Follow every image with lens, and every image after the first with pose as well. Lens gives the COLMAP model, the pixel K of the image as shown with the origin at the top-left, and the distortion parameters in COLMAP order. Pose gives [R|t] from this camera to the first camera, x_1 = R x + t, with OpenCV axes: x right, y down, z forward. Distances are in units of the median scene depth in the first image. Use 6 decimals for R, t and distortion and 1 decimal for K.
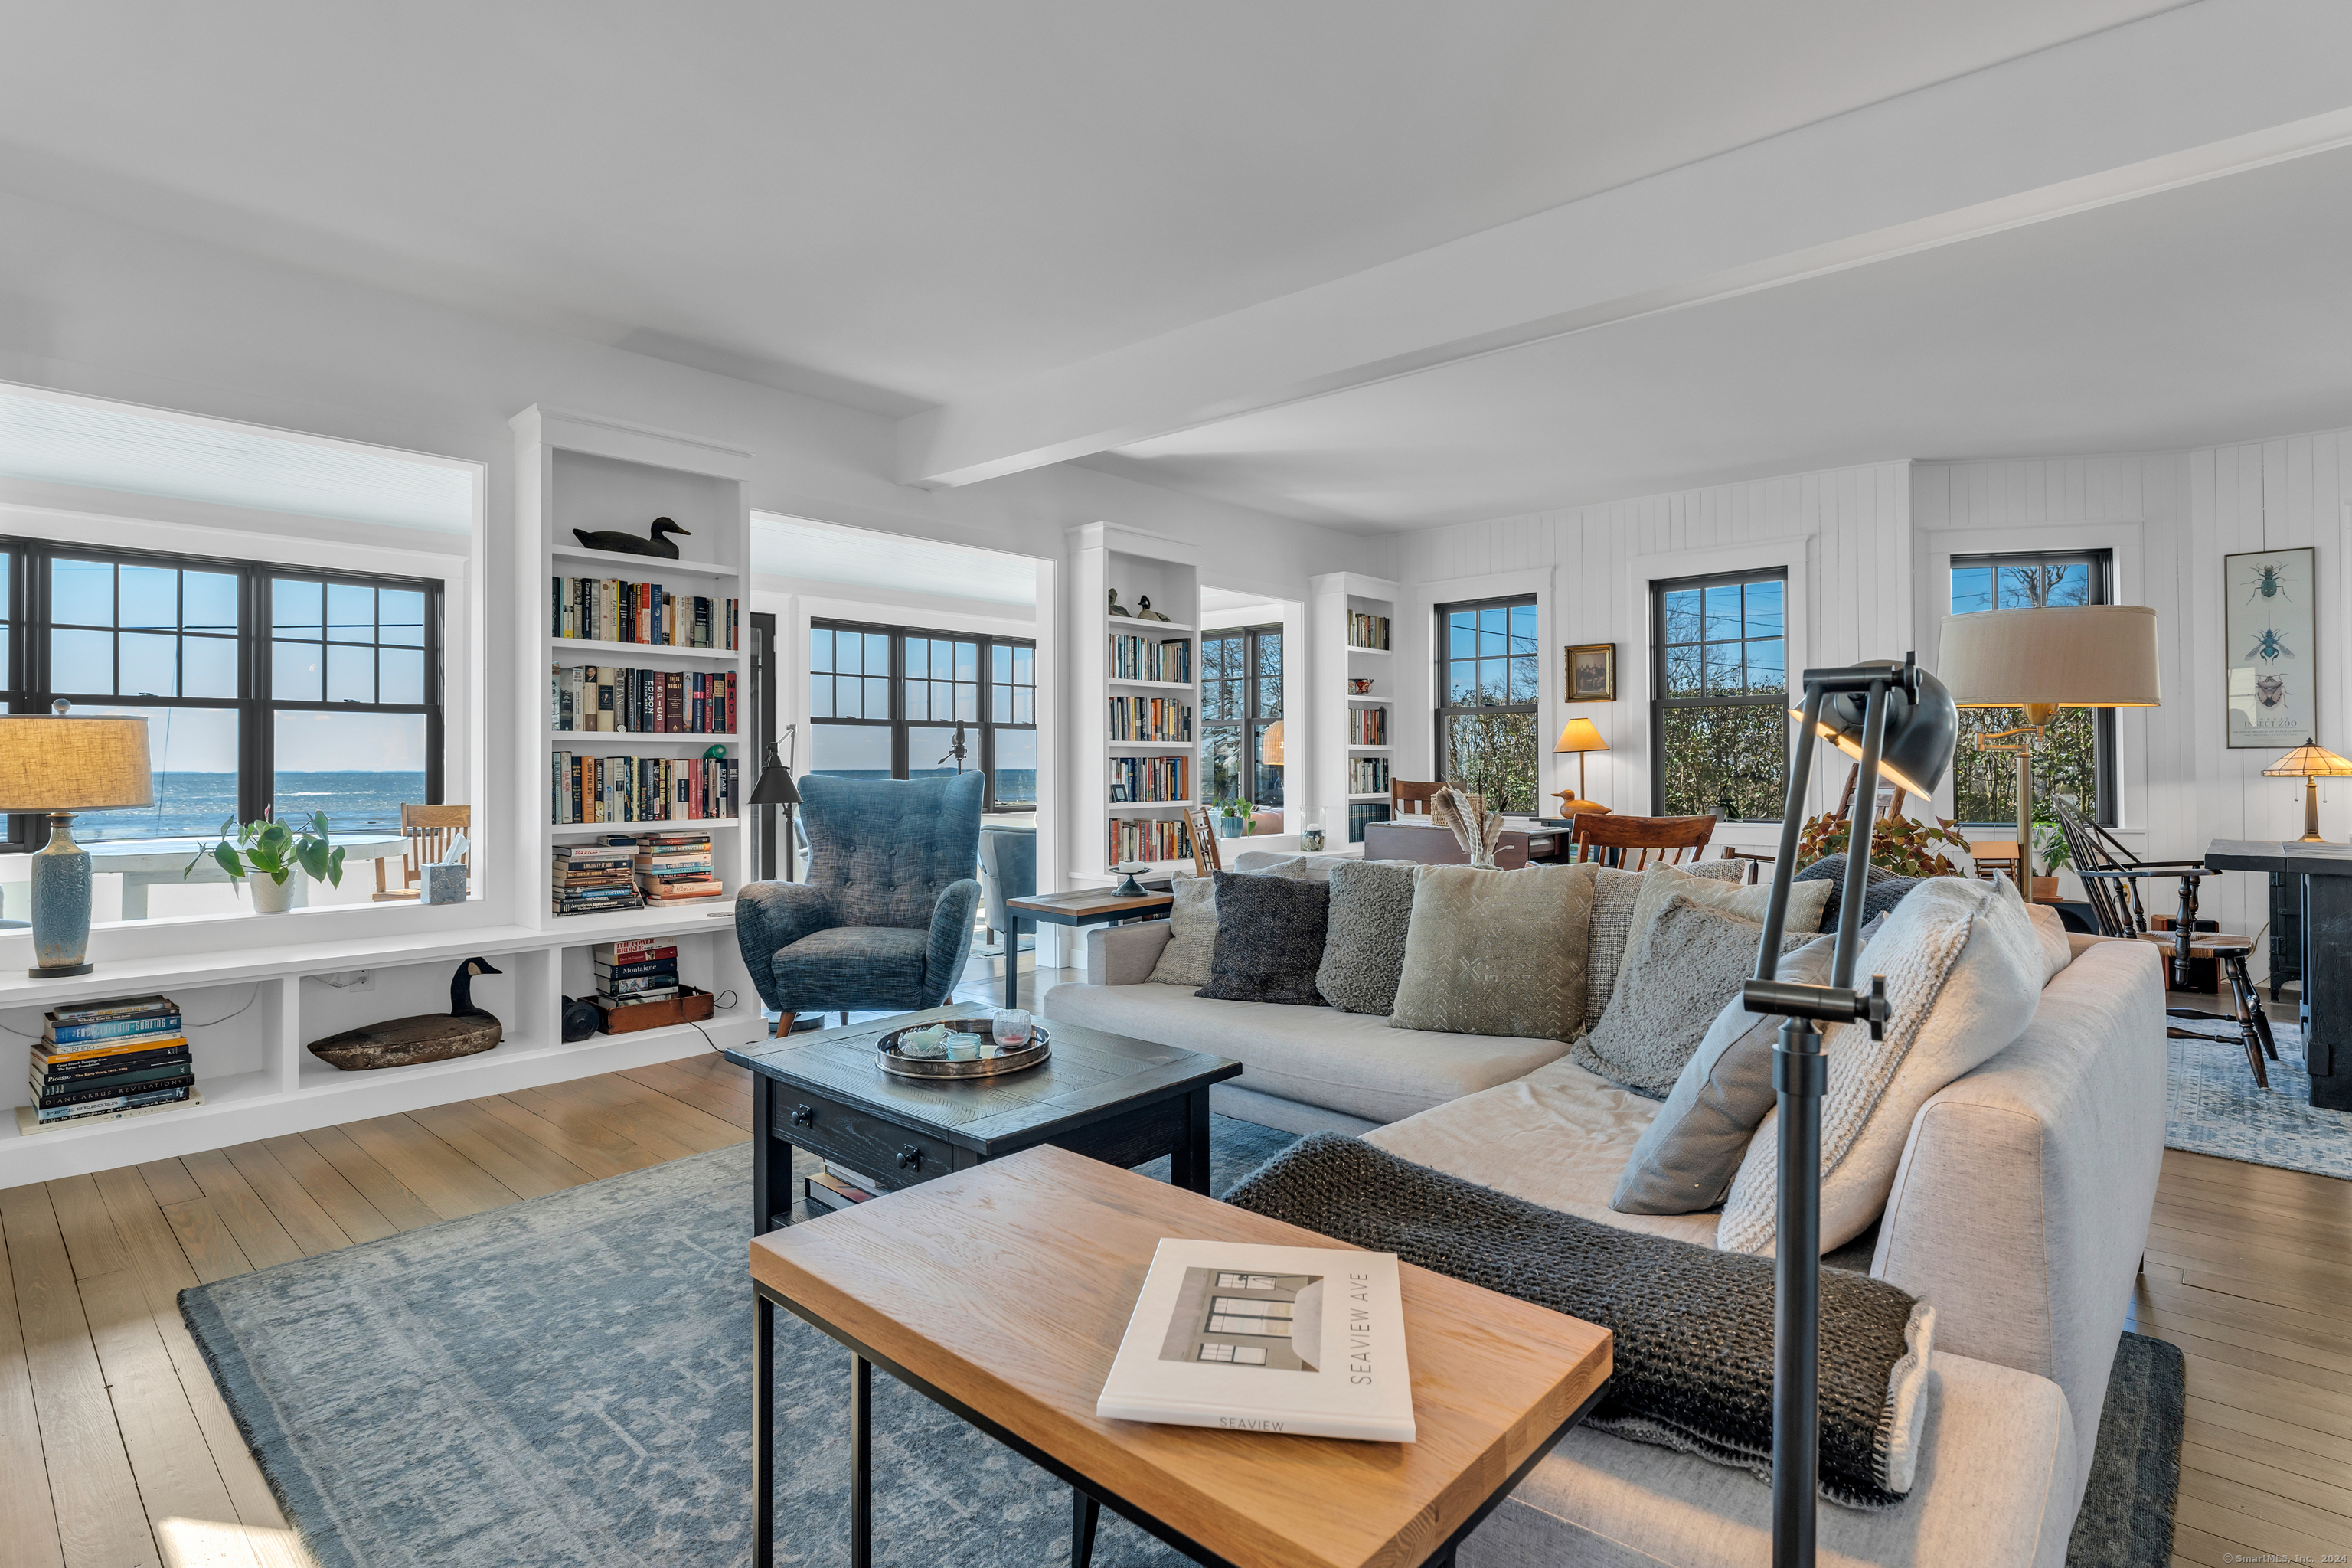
lens RADIAL K [[1107.9, 0, 1187.4], [0, 1107.9, 768.1], [0, 0, 1]] dist [0.002724, -0.000126]
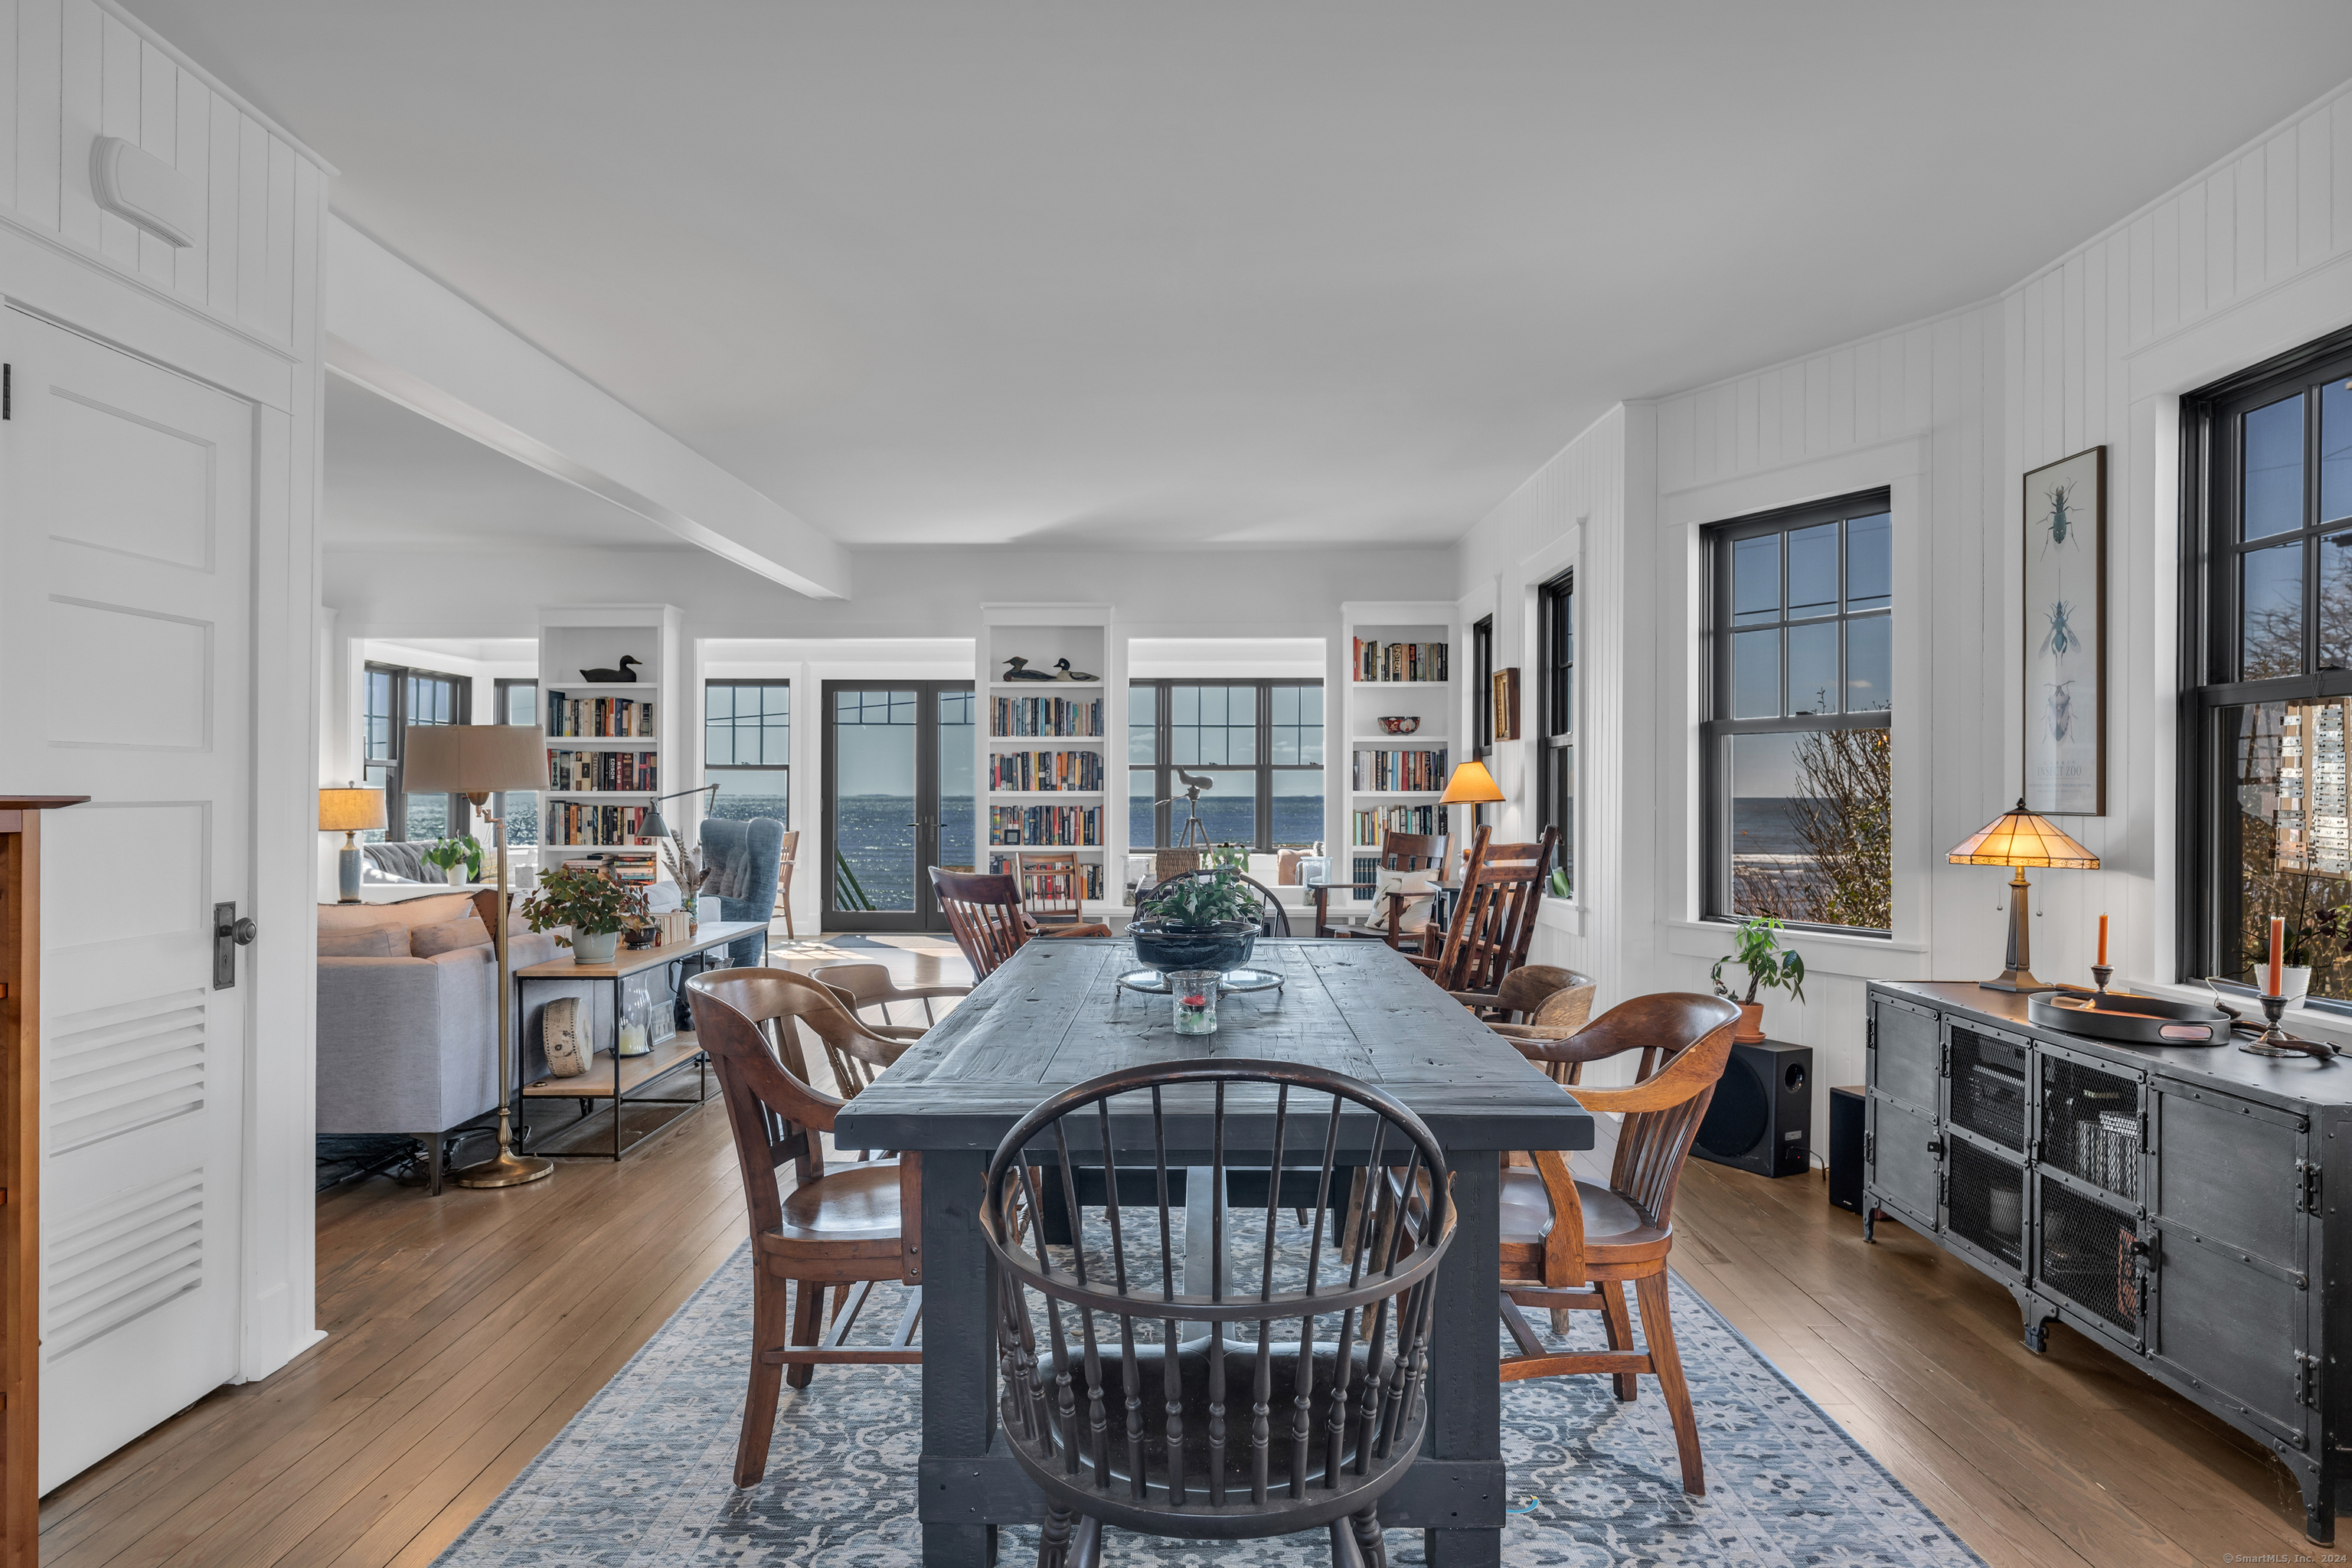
lens RADIAL K [[1321.9, 0, 1182.7], [0, 1321.9, 788.0], [0, 0, 1]] dist [0.004391, 0.000208]
pose [[0.681779, 0.001138, -0.731557, 1.446308], [-0.006601, 0.999968, -0.004596, -0.031781], [0.731528, 0.007963, 0.681765, 0.282463]]
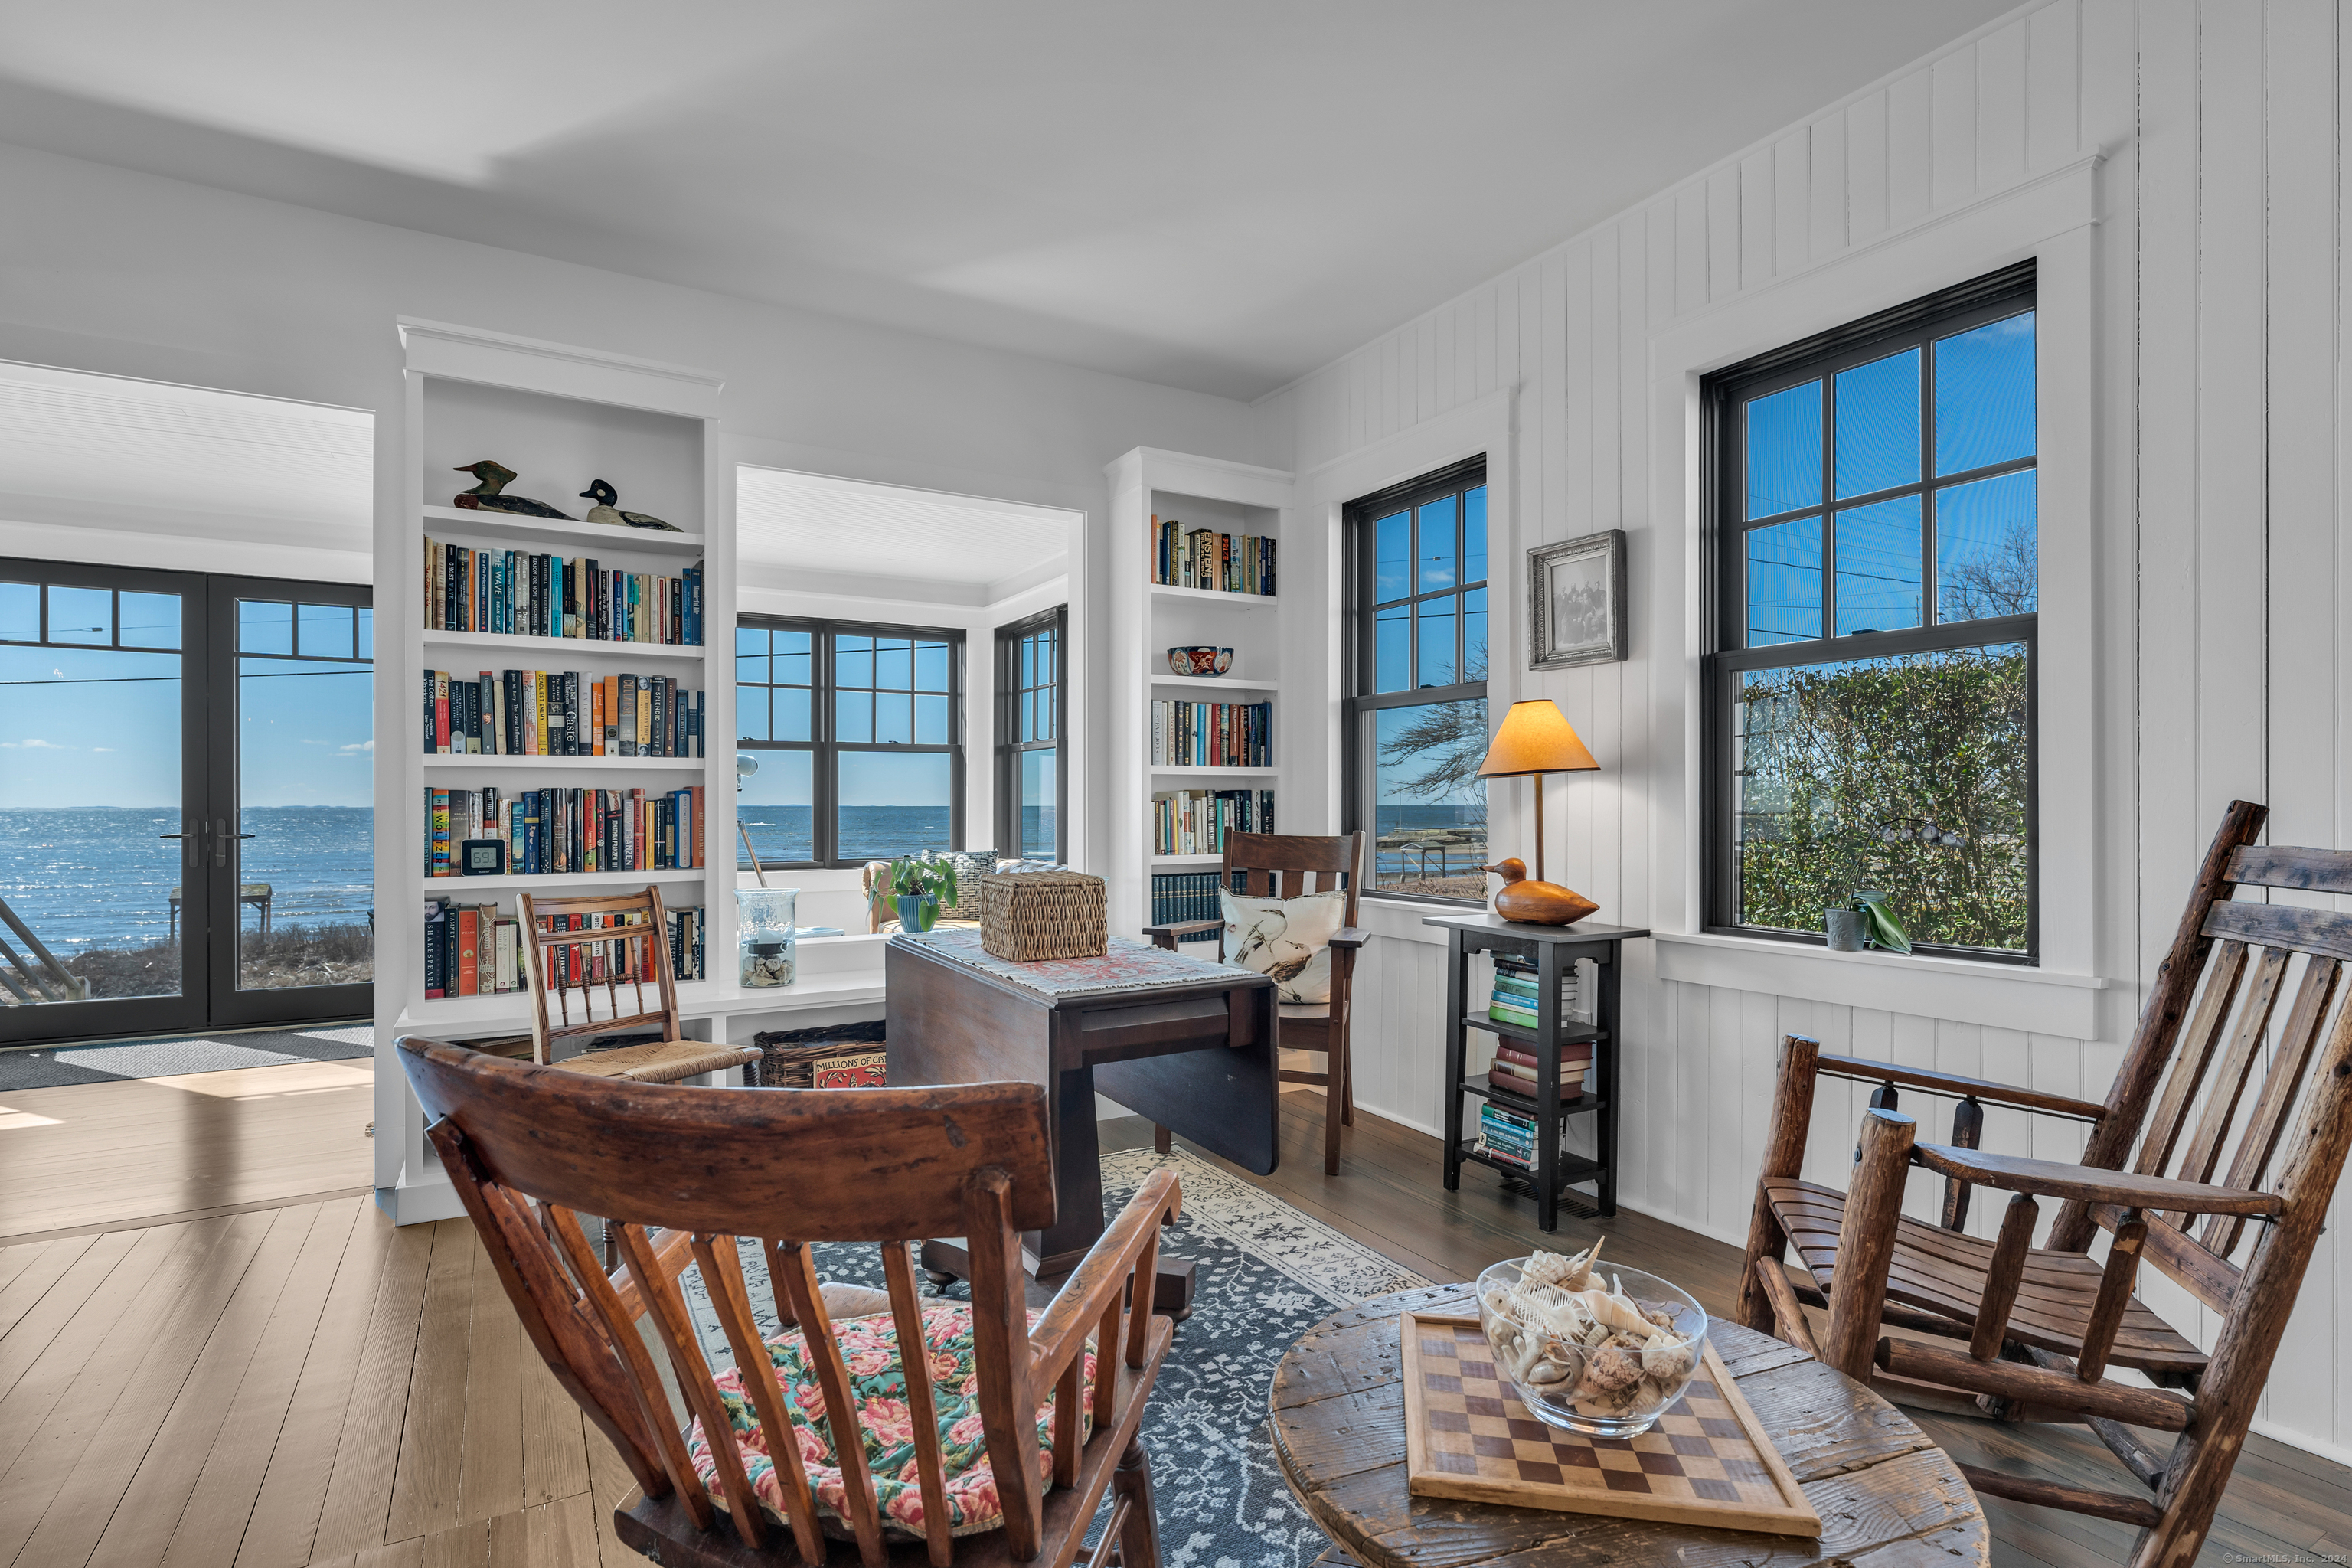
lens RADIAL K [[1138.4, 0, 1177.5], [0, 1138.4, 806.7], [0, 0, 1]] dist [0.006351, -0.001710]
pose [[0.958385, 0.004680, -0.285439, 0.546236], [-0.003584, 0.999984, 0.004362, -0.006316], [0.285455, -0.003158, 0.958387, 0.810129]]
